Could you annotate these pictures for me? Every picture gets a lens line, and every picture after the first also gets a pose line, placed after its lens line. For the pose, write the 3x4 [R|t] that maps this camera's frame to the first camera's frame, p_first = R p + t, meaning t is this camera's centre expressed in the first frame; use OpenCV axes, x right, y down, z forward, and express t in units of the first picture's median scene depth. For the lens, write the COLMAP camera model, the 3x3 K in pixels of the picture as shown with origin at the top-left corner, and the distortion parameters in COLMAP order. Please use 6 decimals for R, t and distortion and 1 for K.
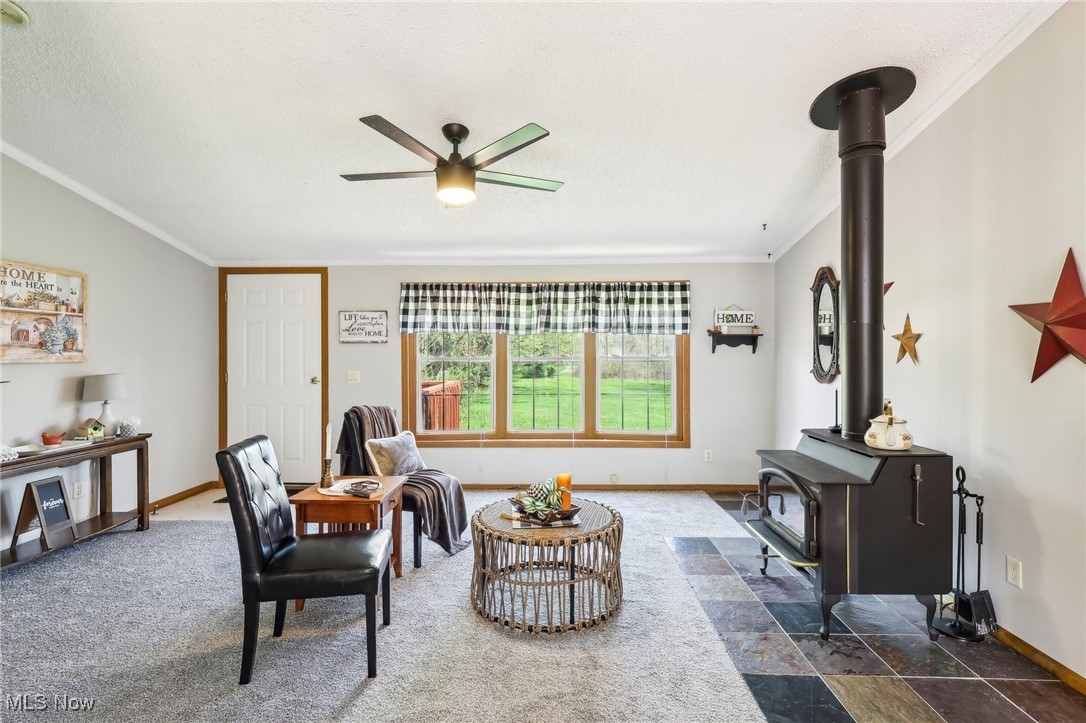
lens RADIAL K [[526.4, 0, 536.0], [0, 526.4, 354.2], [0, 0, 1]] dist [0.009708, 0.001079]
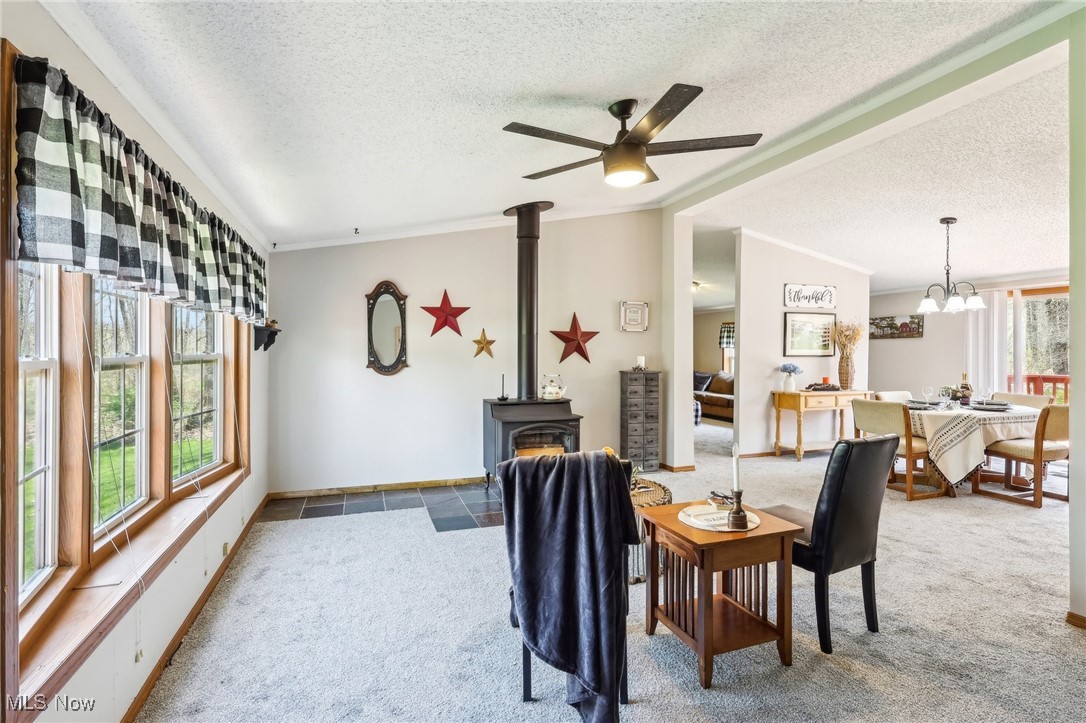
lens RADIAL K [[526.4, 0, 537.3], [0, 526.4, 356.8], [0, 0, 1]] dist [0.009708, 0.001079]
pose [[-0.362285, -0.005536, 0.932051, -0.581766], [-0.000624, 0.999984, 0.005697, 0.003361], [-0.932067, 0.001482, -0.362283, 0.893929]]
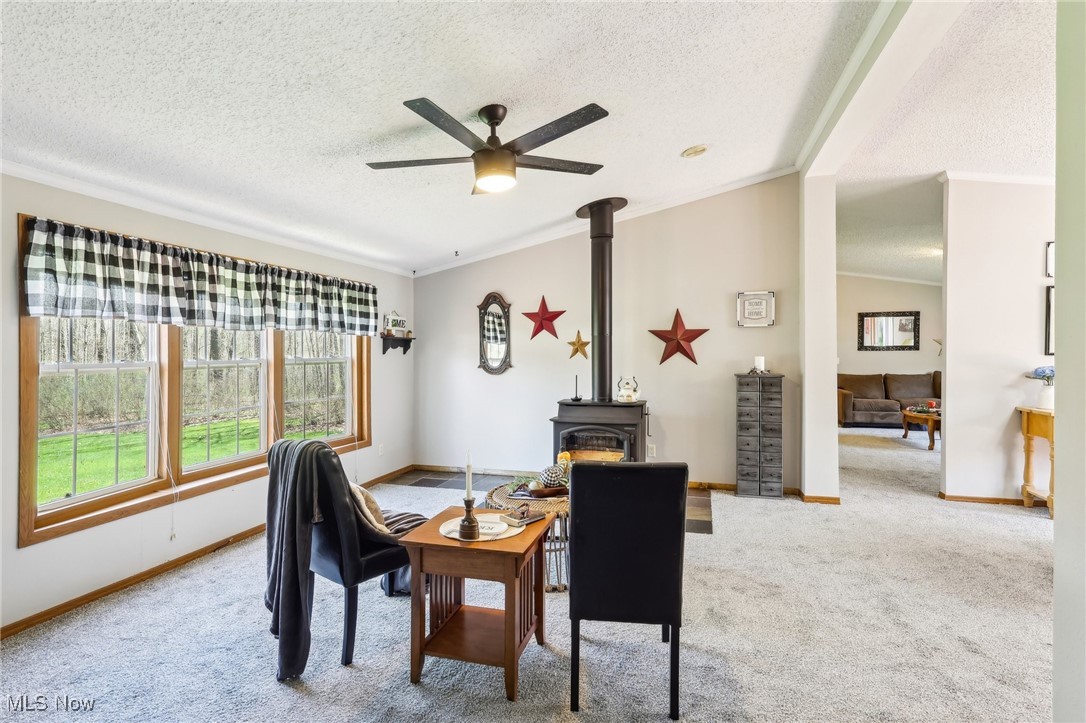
lens RADIAL K [[526.4, 0, 532.6], [0, 526.4, 360.1], [0, 0, 1]] dist [0.009708, 0.001079]
pose [[0.269102, -0.012334, 0.963033, -0.626392], [0.009090, 0.999906, 0.010267, 0.001663], [-0.963069, 0.005991, 0.269189, 0.416819]]
